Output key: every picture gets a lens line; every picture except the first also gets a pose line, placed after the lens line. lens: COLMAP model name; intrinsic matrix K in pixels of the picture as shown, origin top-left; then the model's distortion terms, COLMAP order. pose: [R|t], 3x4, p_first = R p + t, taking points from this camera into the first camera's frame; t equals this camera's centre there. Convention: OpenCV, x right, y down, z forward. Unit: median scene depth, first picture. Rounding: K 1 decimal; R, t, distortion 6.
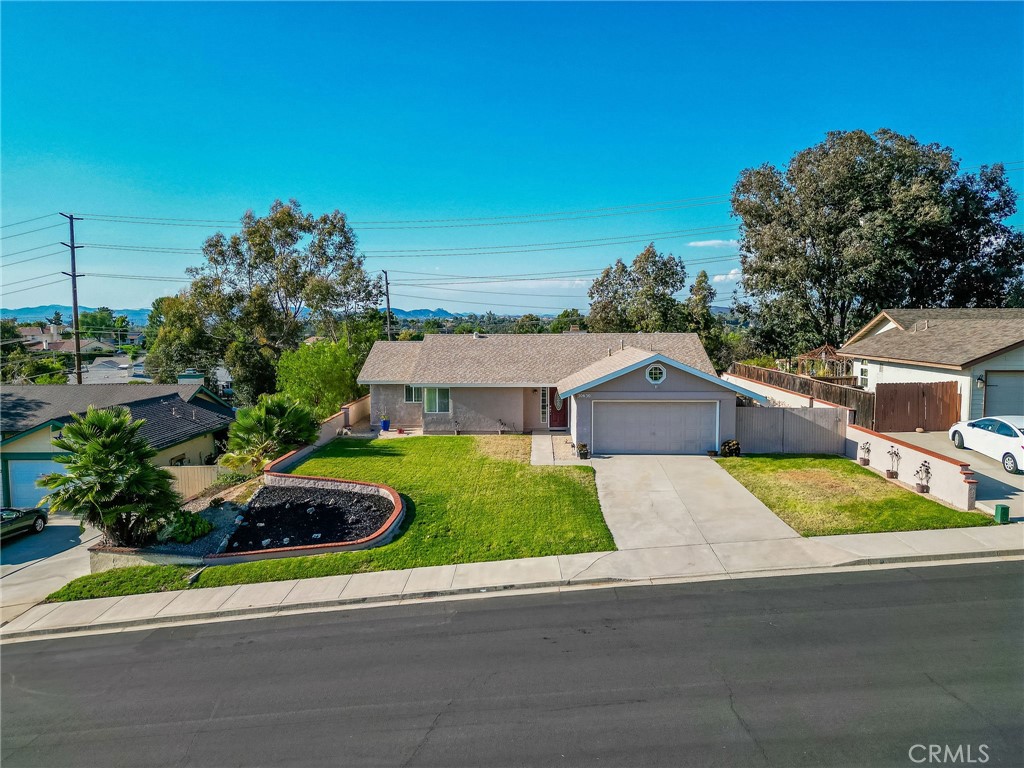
lens RADIAL K [[711.7, 0, 512.0], [0, 711.7, 384.0], [0, 0, 1]] dist [0.042800, -0.001474]
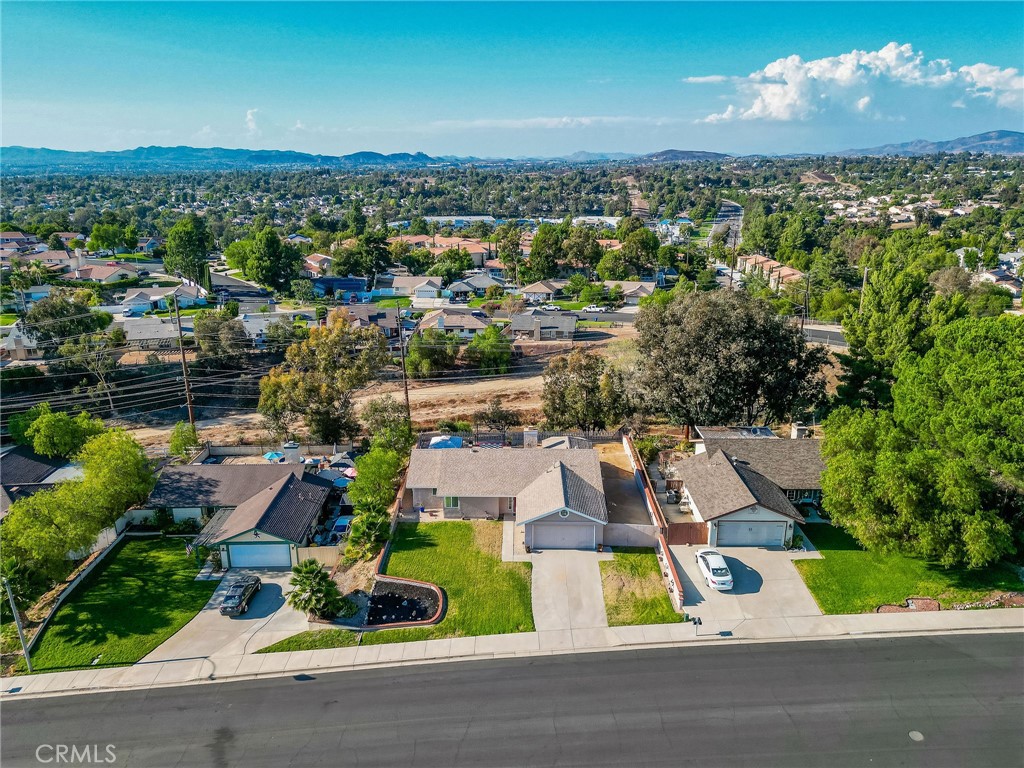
lens RADIAL K [[711.7, 0, 512.0], [0, 711.7, 384.0], [0, 0, 1]] dist [0.042800, -0.001474]
pose [[0.999744, -0.006749, 0.021581, 0.014385], [0.001721, 0.974363, 0.224974, -0.759843], [-0.022546, -0.224880, 0.974126, -0.797505]]
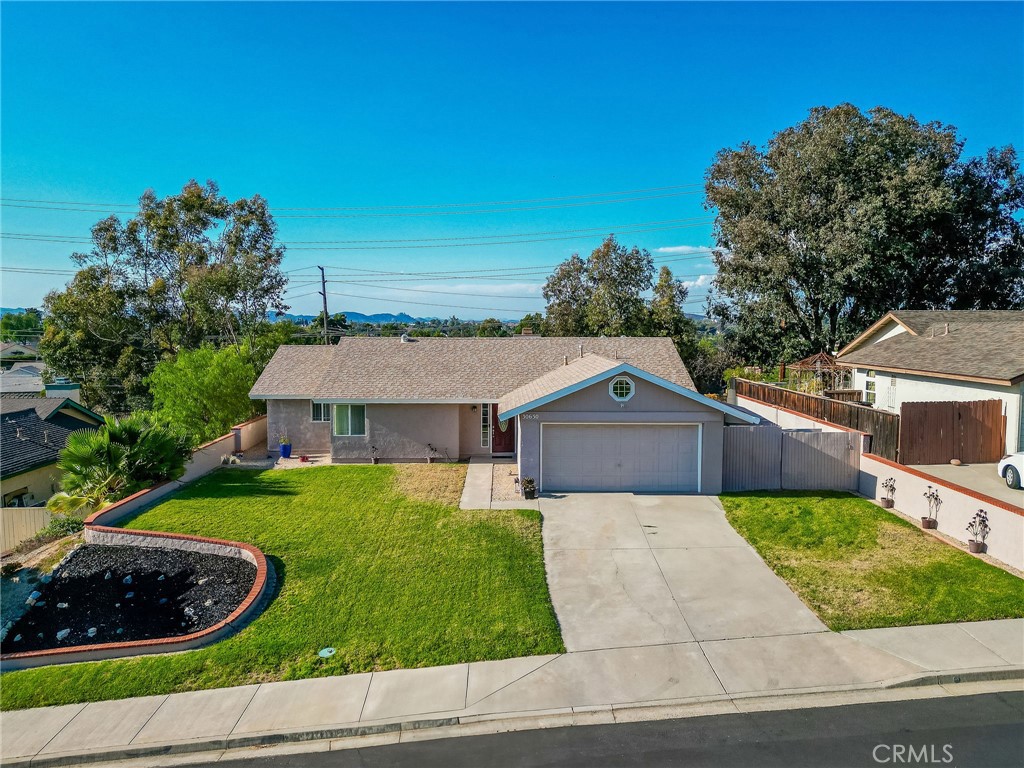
lens RADIAL K [[730.3, 0, 512.0], [0, 730.3, 384.0], [0, 0, 1]] dist [0.039637, -0.004406]
pose [[0.998829, 0.002375, 0.048312, 0.040661], [-0.001914, 0.999952, -0.009599, -0.010833], [-0.048333, 0.009495, 0.998786, 0.196395]]
